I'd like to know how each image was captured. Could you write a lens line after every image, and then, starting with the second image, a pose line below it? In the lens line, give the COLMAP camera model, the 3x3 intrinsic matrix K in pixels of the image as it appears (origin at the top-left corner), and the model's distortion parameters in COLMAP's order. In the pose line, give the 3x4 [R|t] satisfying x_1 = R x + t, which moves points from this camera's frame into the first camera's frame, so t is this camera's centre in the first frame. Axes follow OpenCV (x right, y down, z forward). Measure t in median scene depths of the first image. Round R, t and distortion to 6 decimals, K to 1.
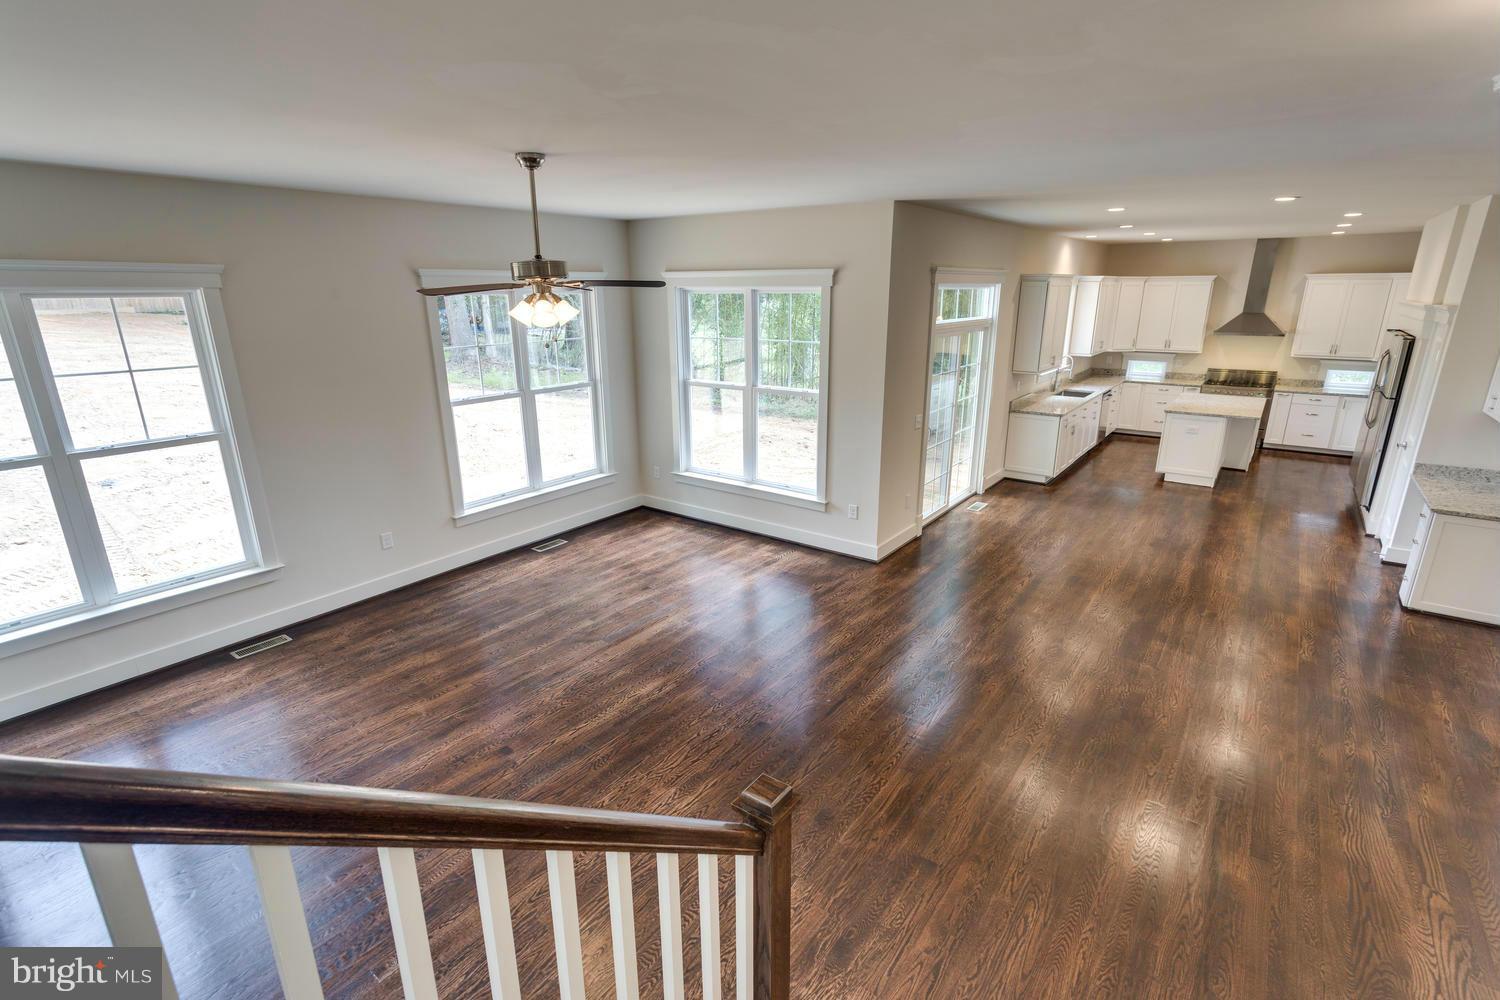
lens RADIAL K [[695.3, 0, 750.0], [0, 695.3, 500.0], [0, 0, 1]] dist [0.003434, 0.000446]
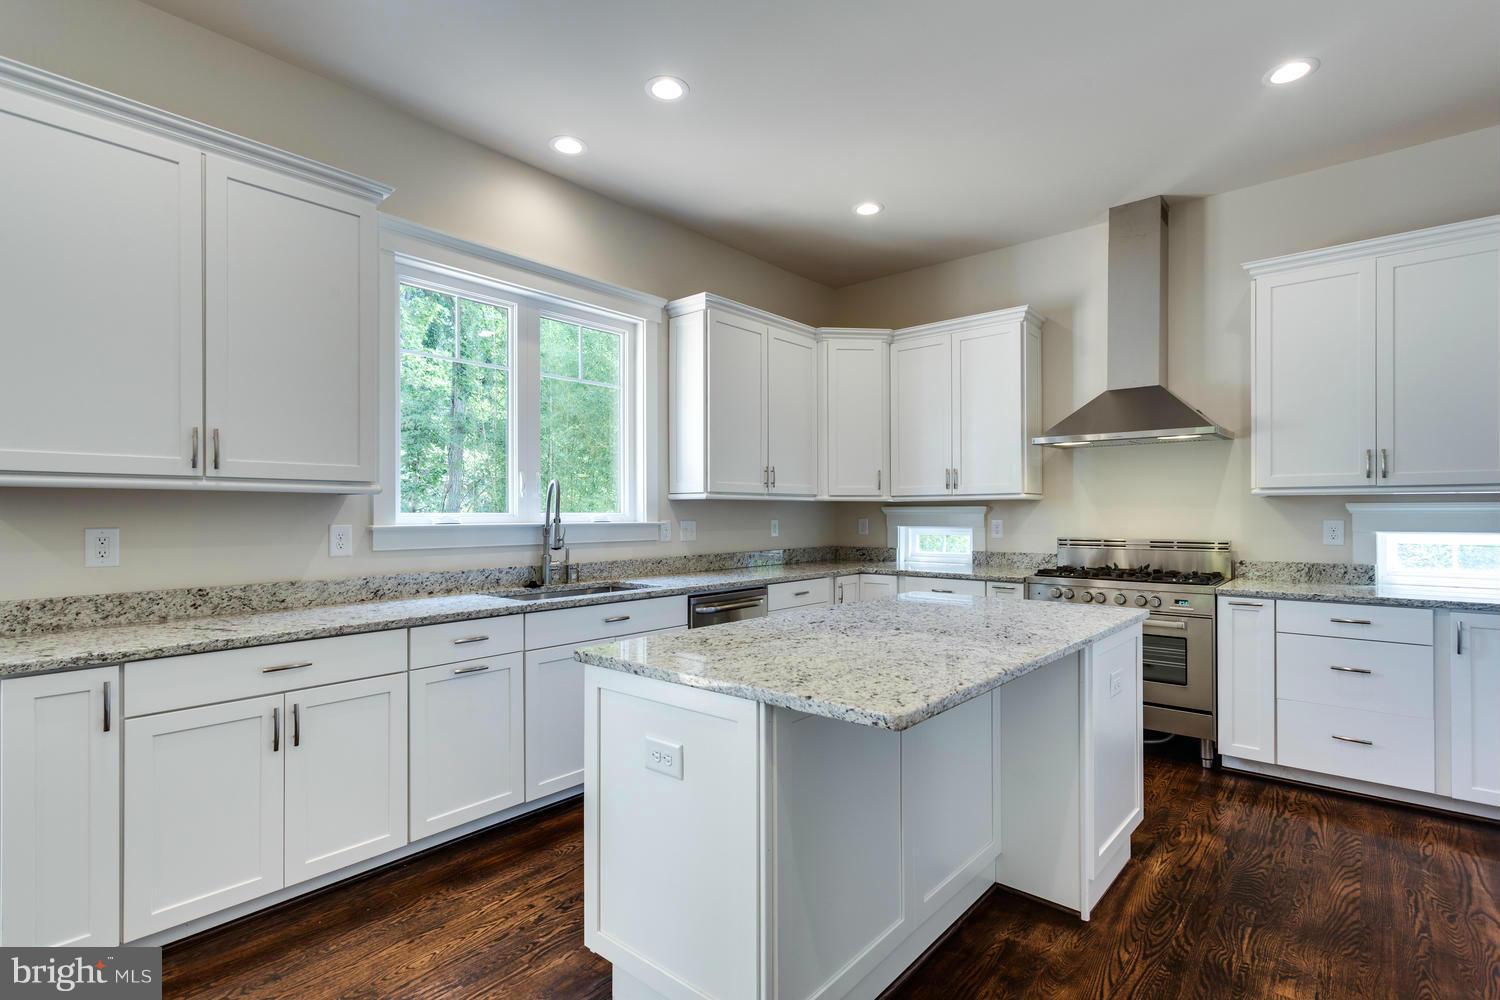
lens RADIAL K [[717.6, 0, 751.2], [0, 717.6, 510.9], [0, 0, 1]] dist [0.007152, 0.000425]
pose [[0.997732, 0.002519, -0.067266, 0.580525], [-0.022088, 0.956220, -0.291814, -0.093531], [0.063586, 0.292638, 0.954107, 0.680294]]
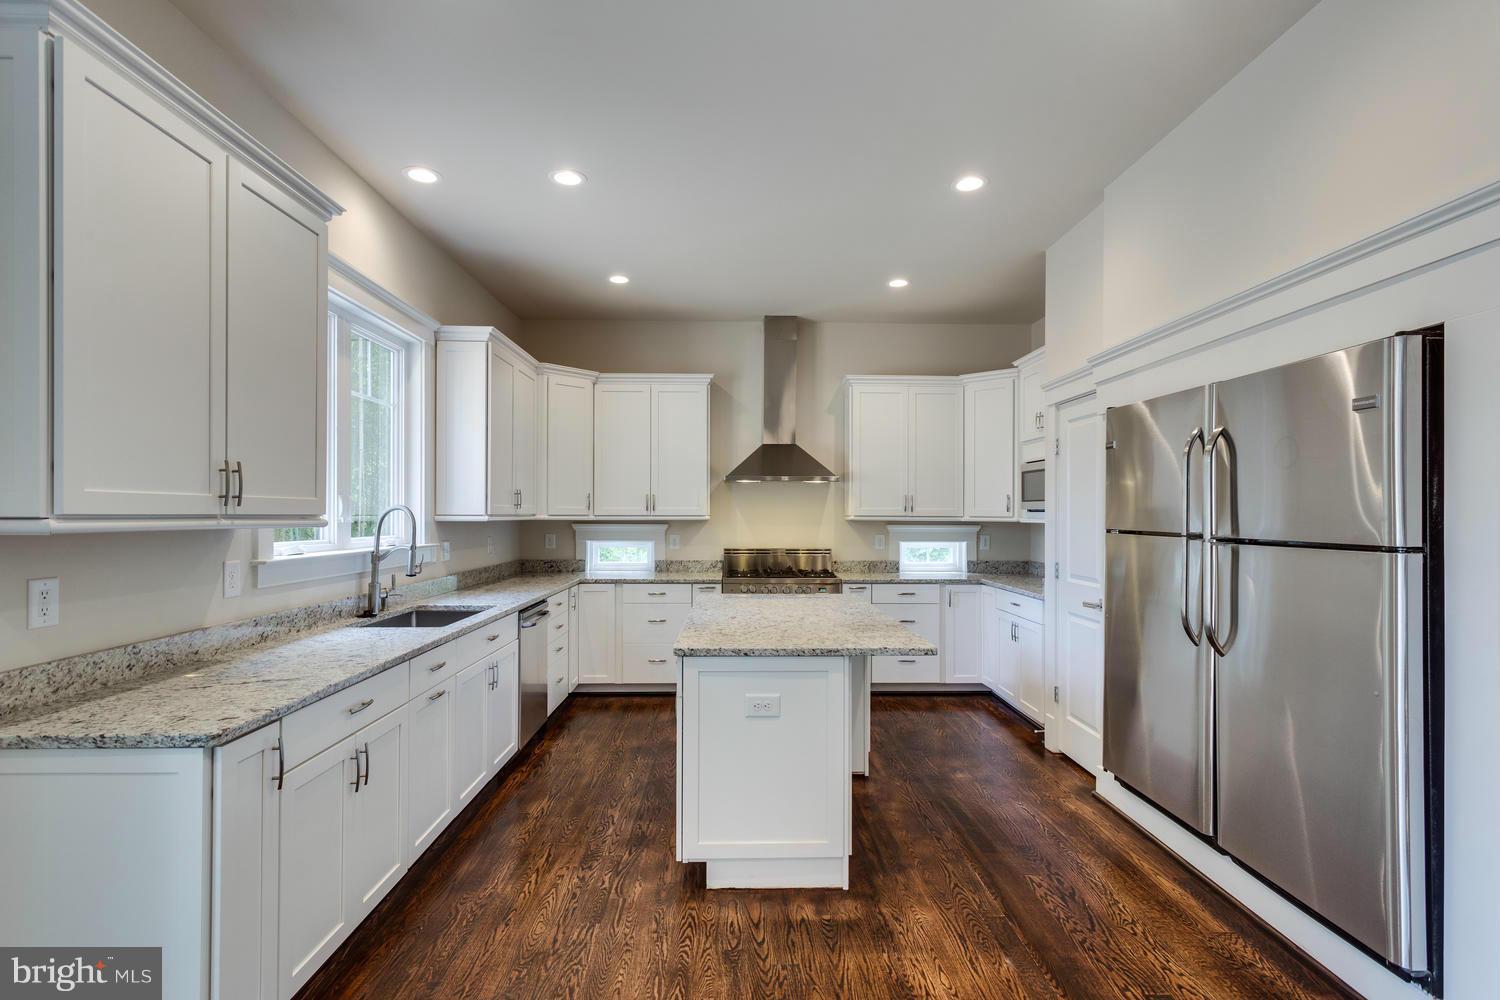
lens RADIAL K [[746.3, 0, 752.9], [0, 746.3, 508.6], [0, 0, 1]] dist [0.014393, -0.000004]
pose [[0.784005, 0.012342, 0.620631, 0.369350], [0.172845, 0.955922, -0.237355, -0.091712], [-0.596205, 0.293360, 0.747315, 0.632570]]
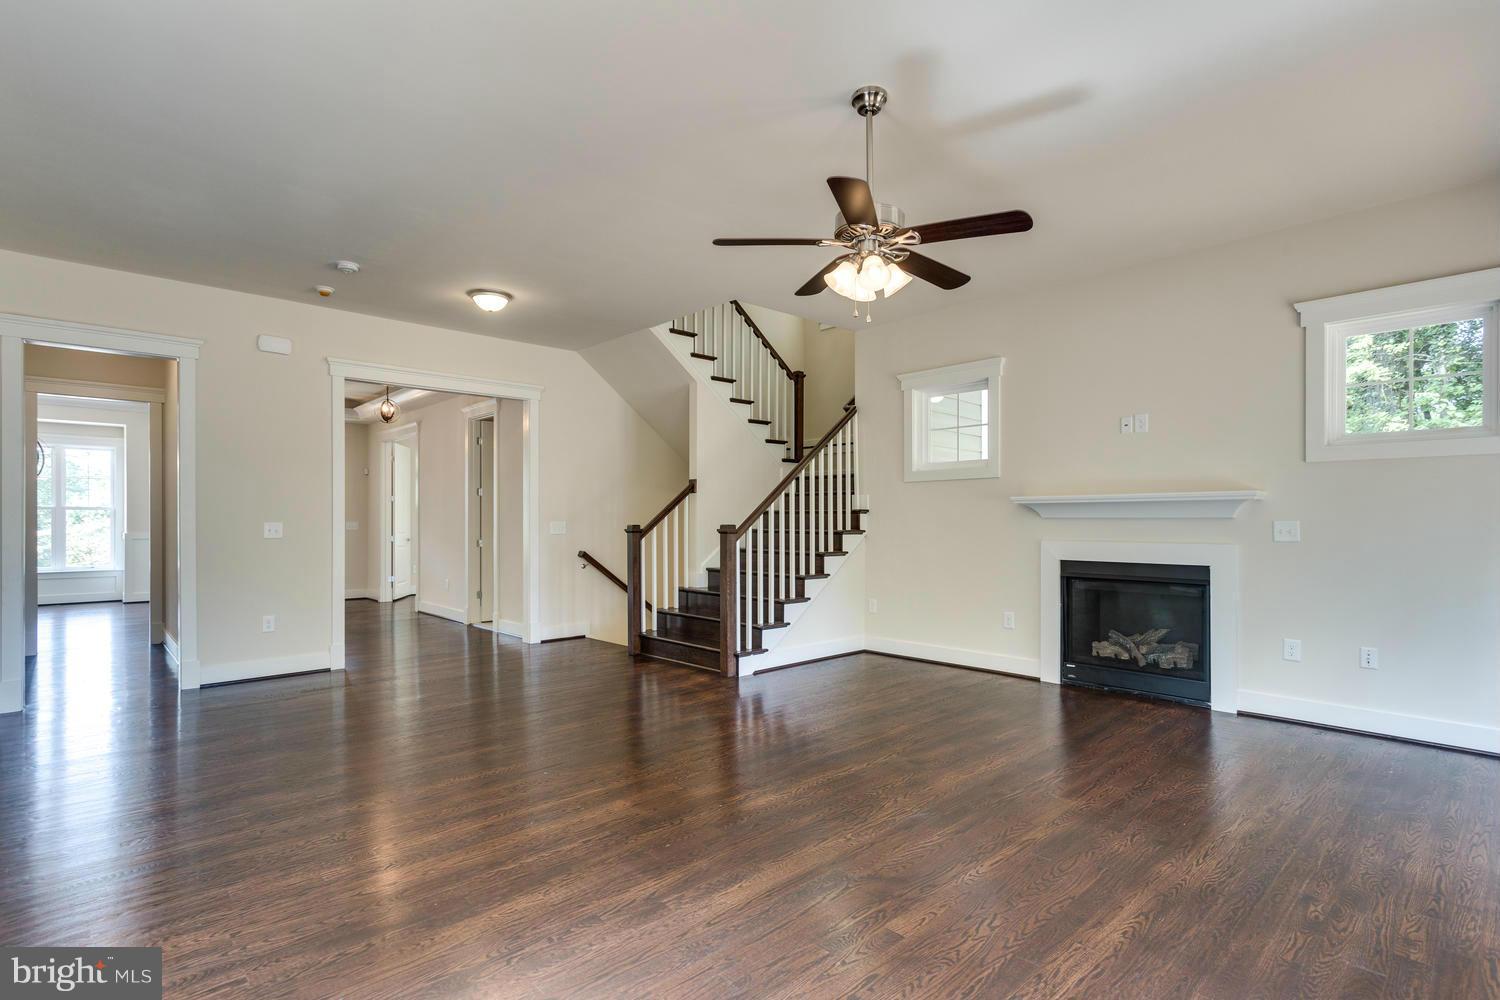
lens RADIAL K [[717.6, 0, 751.2], [0, 717.6, 510.9], [0, 0, 1]] dist [0.007152, 0.000425]
pose [[-0.983705, 0.008822, 0.179572, -0.117553], [0.059334, 0.958766, 0.277933, -0.094829], [-0.169716, 0.284059, -0.943667, 0.705465]]
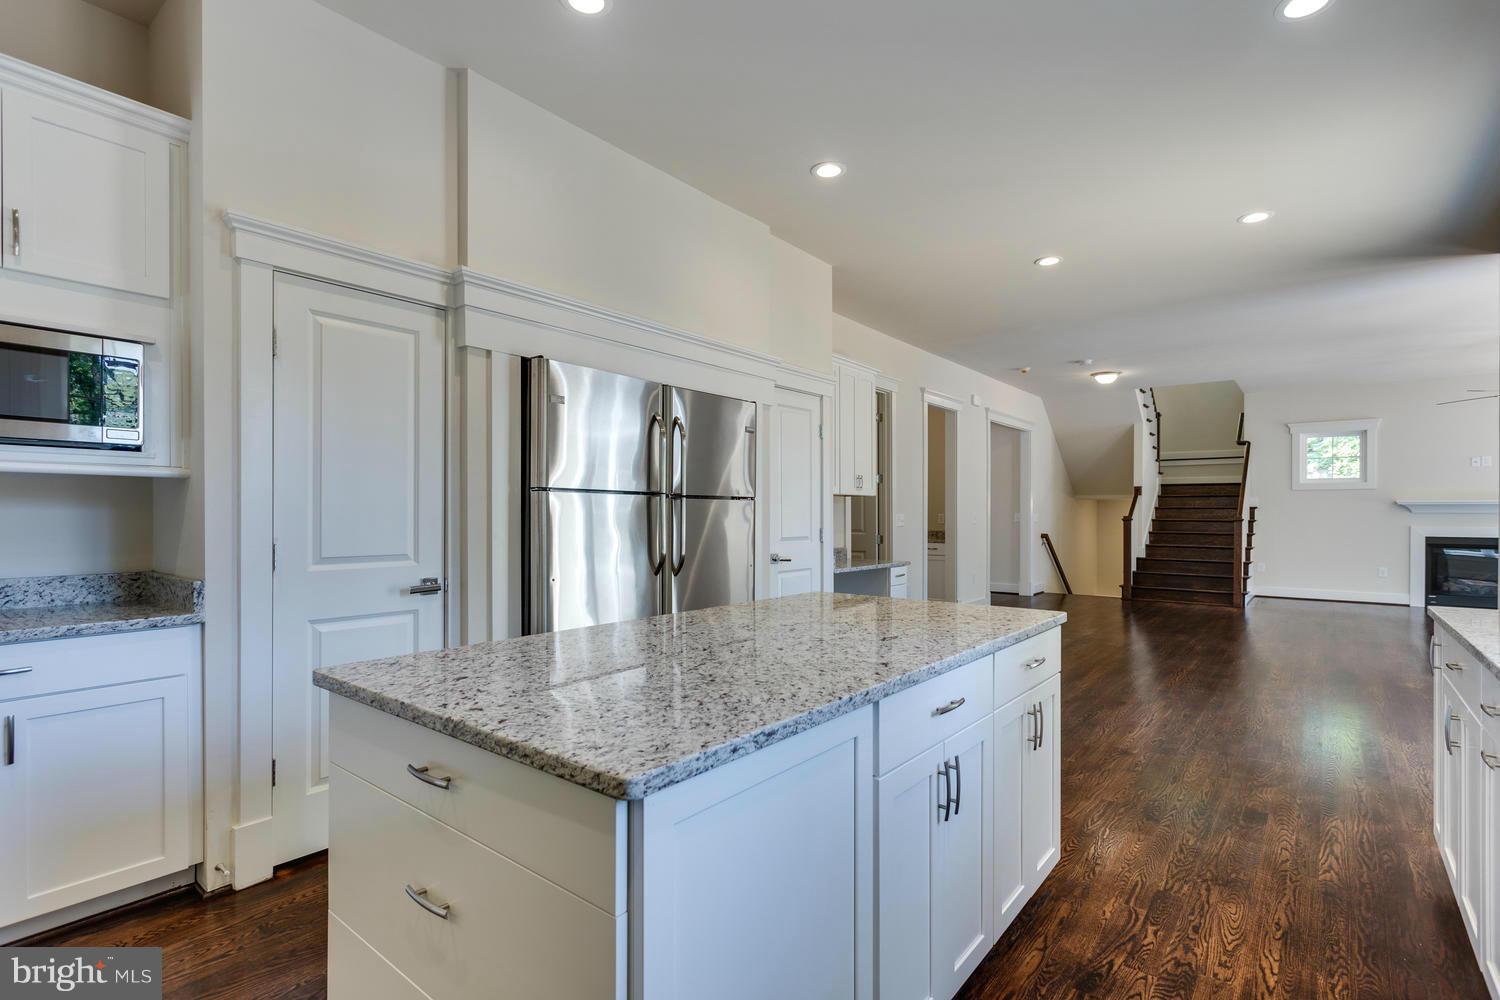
lens RADIAL K [[717.6, 0, 751.2], [0, 717.6, 510.9], [0, 0, 1]] dist [0.007152, 0.000425]
pose [[-0.999625, 0.001579, 0.027340, 0.617737], [0.009500, 0.956333, 0.292124, -0.215835], [-0.025685, 0.292274, -0.955990, 1.093540]]
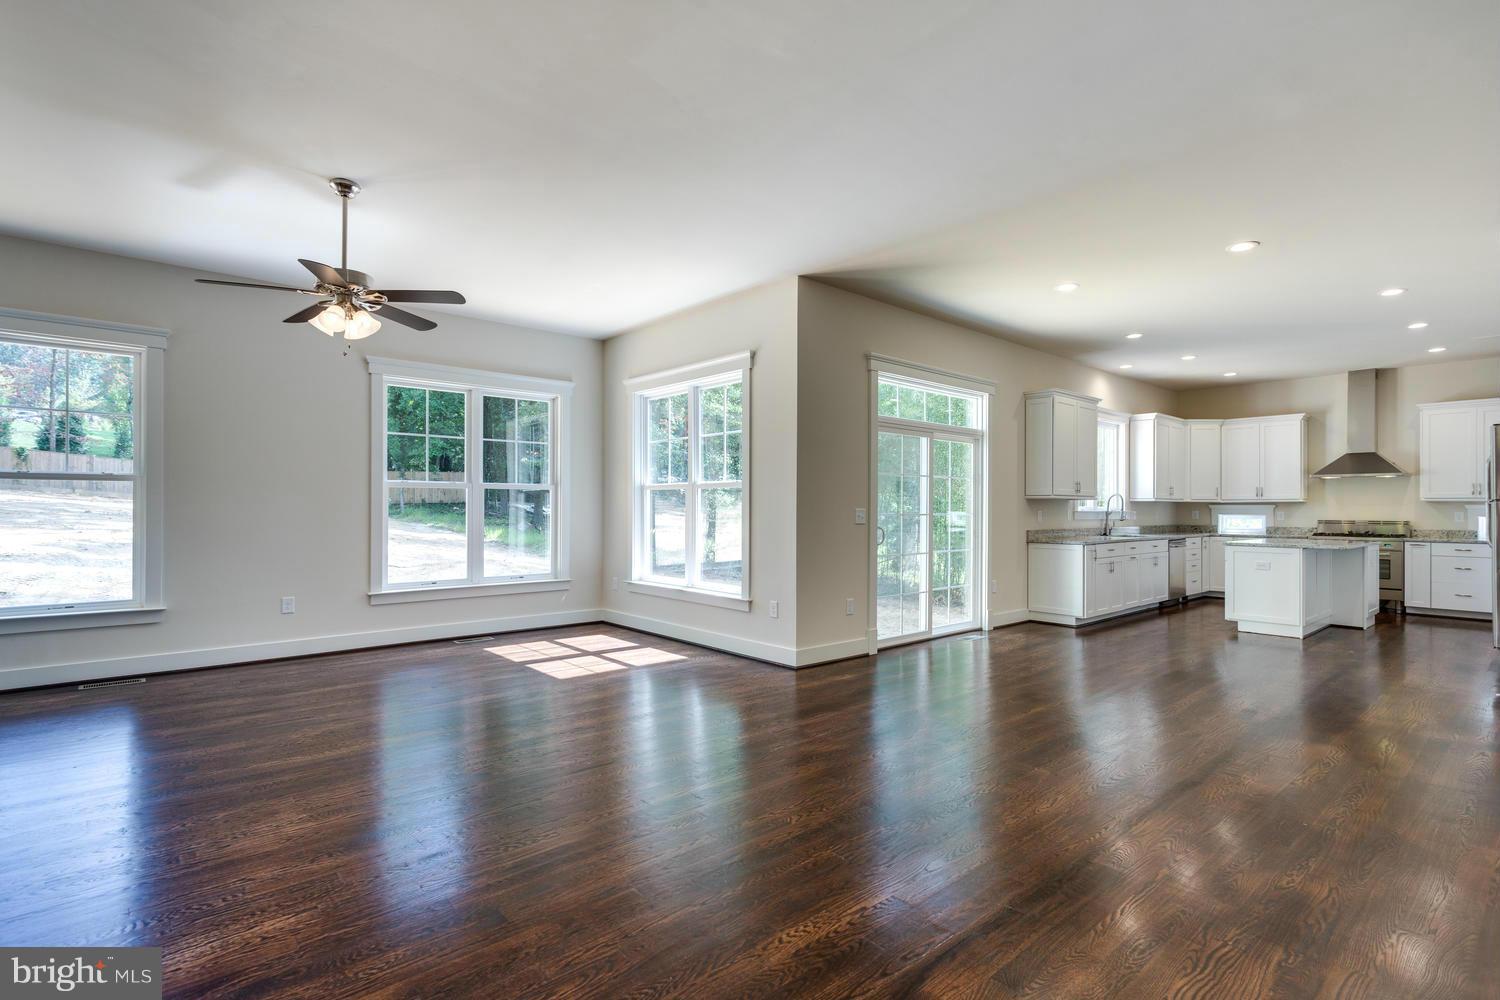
lens RADIAL K [[699.7, 0, 749.9], [0, 699.7, 506.7], [0, 0, 1]] dist [0.002147, -0.000288]
pose [[0.976983, 0.007794, -0.213175, 0.194492], [-0.069932, 0.955809, -0.285551, 0.093664], [0.201529, 0.293886, 0.934354, 0.084121]]
